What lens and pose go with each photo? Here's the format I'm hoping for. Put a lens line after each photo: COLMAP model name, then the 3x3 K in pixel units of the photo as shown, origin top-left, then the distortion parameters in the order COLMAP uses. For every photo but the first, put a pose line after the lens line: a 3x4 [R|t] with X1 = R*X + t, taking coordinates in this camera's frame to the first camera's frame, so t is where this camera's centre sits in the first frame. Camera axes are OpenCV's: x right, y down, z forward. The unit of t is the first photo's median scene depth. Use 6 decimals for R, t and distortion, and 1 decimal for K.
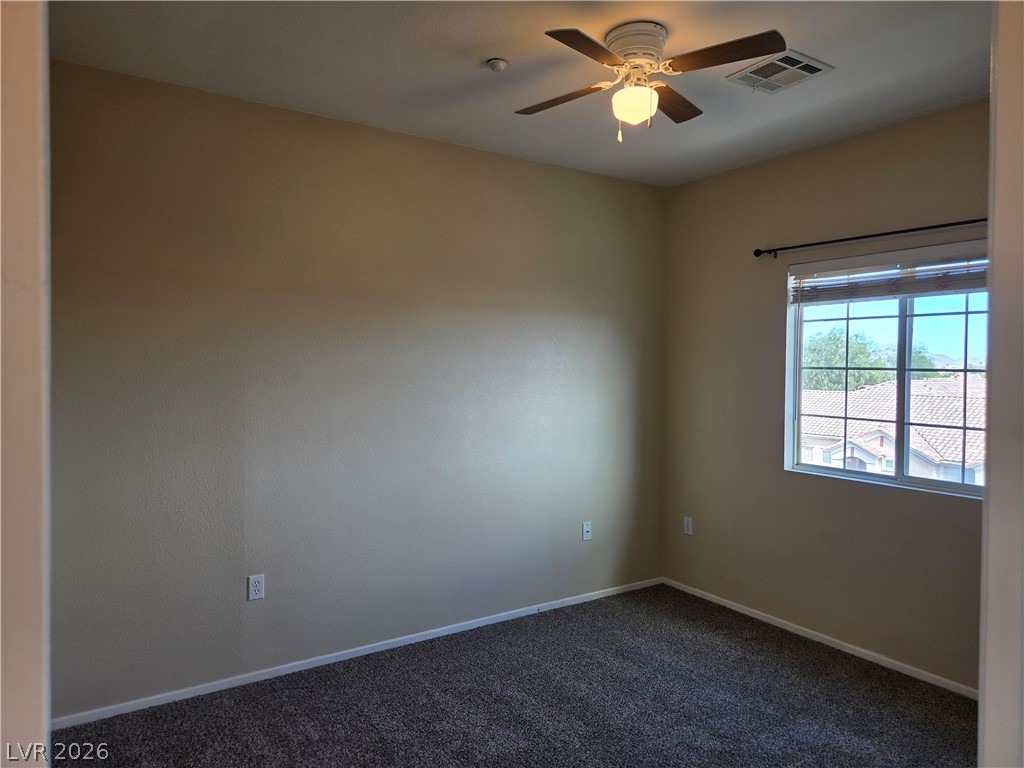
lens RADIAL K [[689.0, 0, 511.8], [0, 689.0, 383.4], [0, 0, 1]] dist [0.059217, -0.048911]
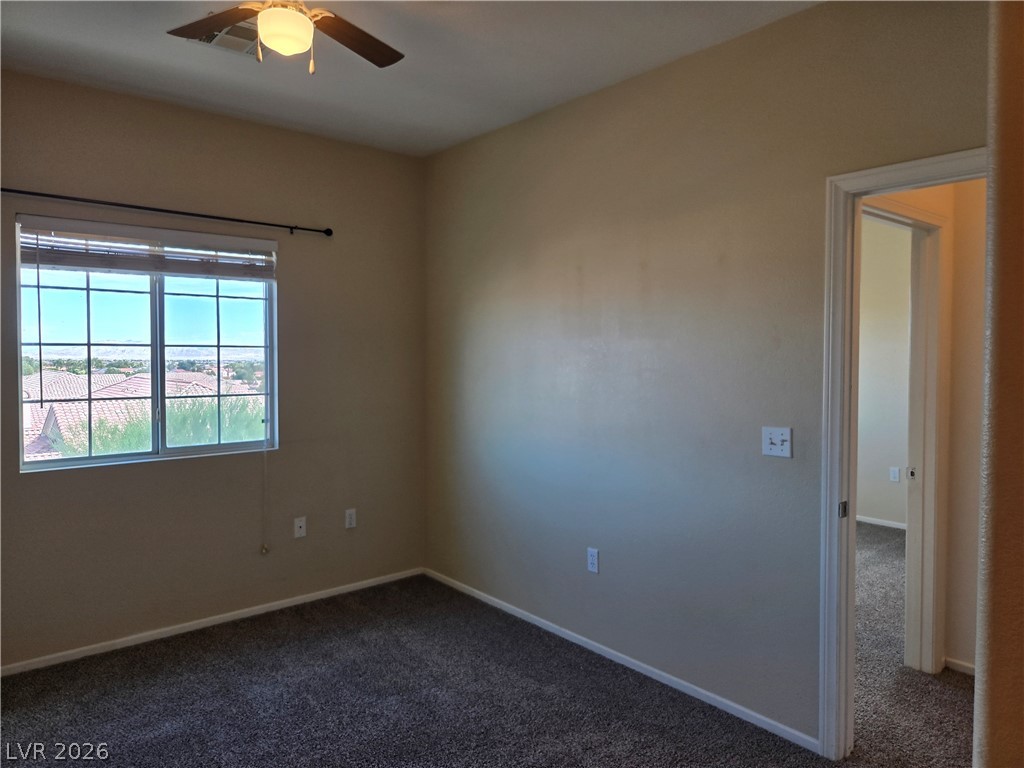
lens RADIAL K [[689.0, 0, 511.9], [0, 689.0, 380.5], [0, 0, 1]] dist [0.059217, -0.048911]
pose [[-0.102801, -0.048542, 0.993517, -0.502299], [0.029334, 0.998226, 0.051807, -0.006144], [-0.994269, 0.034470, -0.101194, 0.578409]]
